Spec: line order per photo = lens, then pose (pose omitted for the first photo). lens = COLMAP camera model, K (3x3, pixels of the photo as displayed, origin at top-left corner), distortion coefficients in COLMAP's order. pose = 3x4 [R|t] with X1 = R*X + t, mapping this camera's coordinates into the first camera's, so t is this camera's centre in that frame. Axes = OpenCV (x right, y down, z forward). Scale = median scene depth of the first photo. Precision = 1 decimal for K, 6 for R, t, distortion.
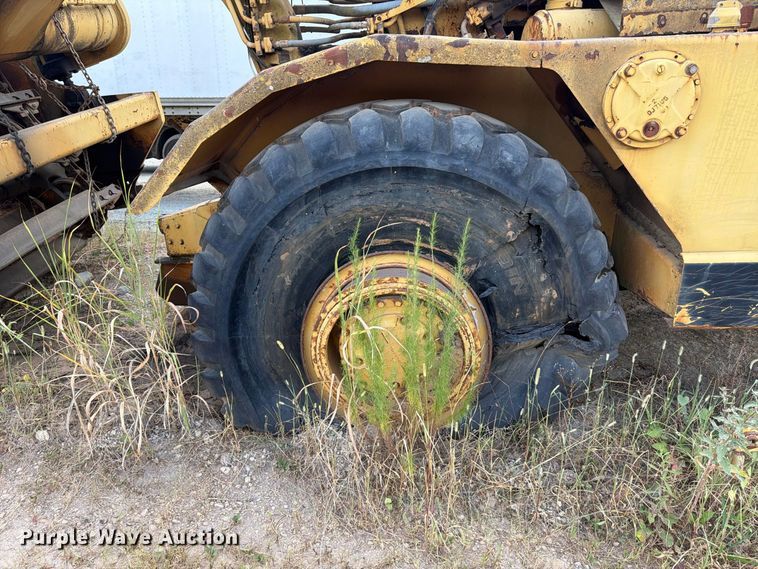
lens RADIAL K [[517.3, 0, 380.3], [0, 517.3, 285.1], [0, 0, 1]] dist [0.055195, -0.073154]
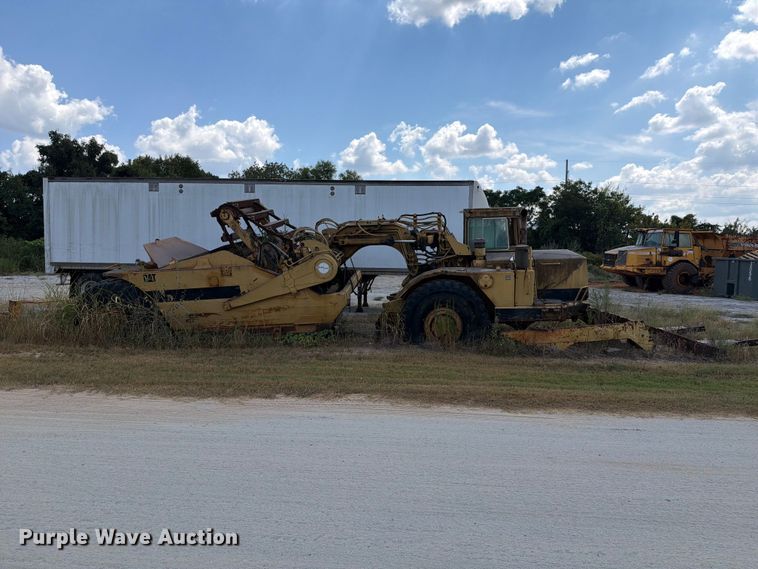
lens RADIAL K [[541.1, 0, 382.9], [0, 541.1, 293.7], [0, 0, 1]] dist [0.057049, -0.077168]
pose [[0.998418, 0.023401, -0.051123, -0.322292], [-0.035283, 0.968714, -0.245657, 1.232876], [0.043775, 0.247073, 0.968008, -4.584546]]
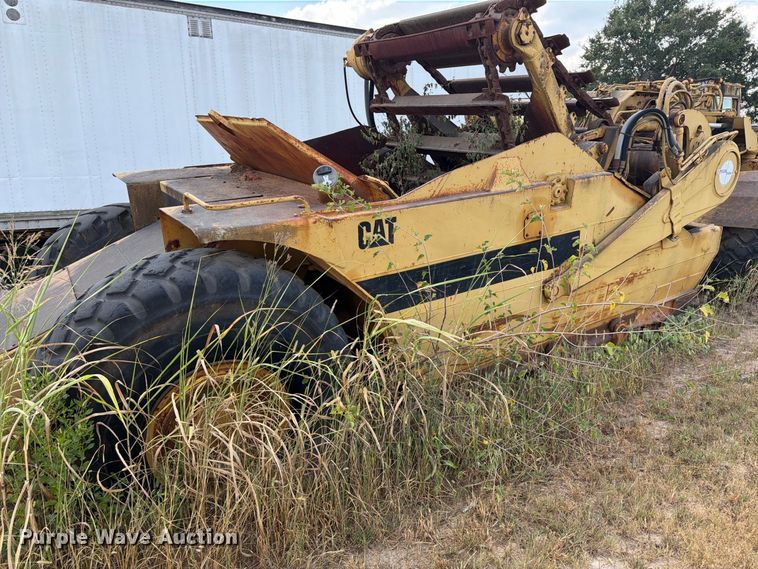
lens RADIAL K [[532.1, 0, 379.7], [0, 532.1, 285.0], [0, 0, 1]] dist [0.056113, -0.070897]
pose [[0.824842, -0.123624, 0.551681, -4.054984], [0.212252, 0.972136, -0.099505, 0.016640], [-0.524008, 0.199172, 0.828098, -0.309258]]
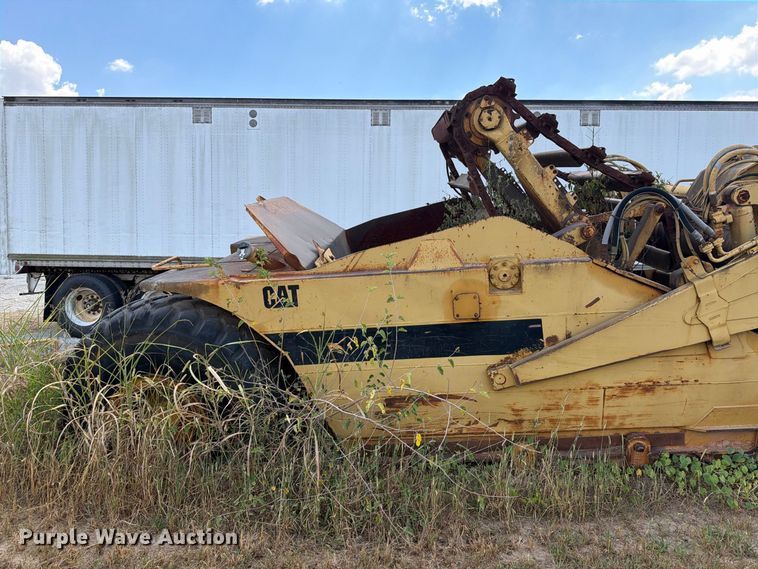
lens RADIAL K [[532.1, 0, 379.7], [0, 532.1, 285.0], [0, 0, 1]] dist [0.056113, -0.070897]
pose [[0.999564, 0.022548, -0.019039, -2.733922], [-0.026617, 0.967443, -0.251686, 0.151649], [0.012744, 0.252084, 0.967622, -0.938379]]
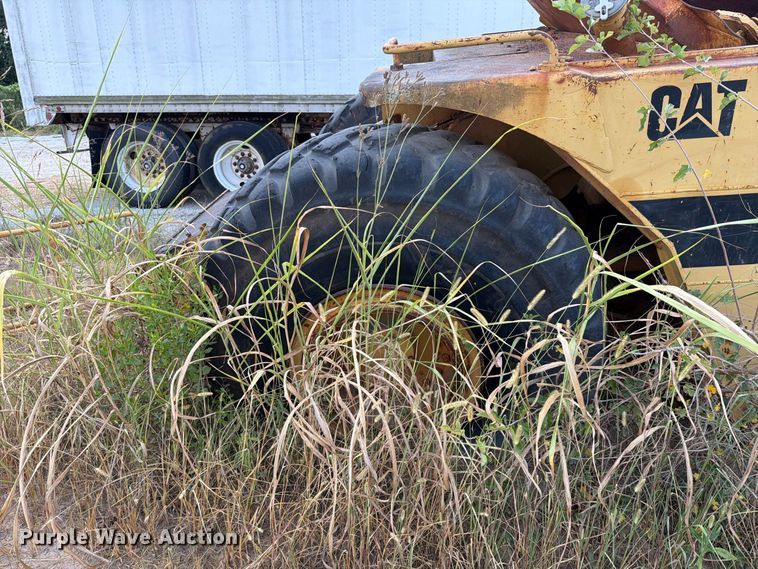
lens RADIAL K [[532.1, 0, 379.7], [0, 532.1, 285.0], [0, 0, 1]] dist [0.056113, -0.070897]
pose [[0.997956, 0.020759, -0.060438, -3.581990], [-0.020969, 0.999776, -0.002840, -0.013942], [0.060366, 0.004101, 0.998168, 0.134257]]
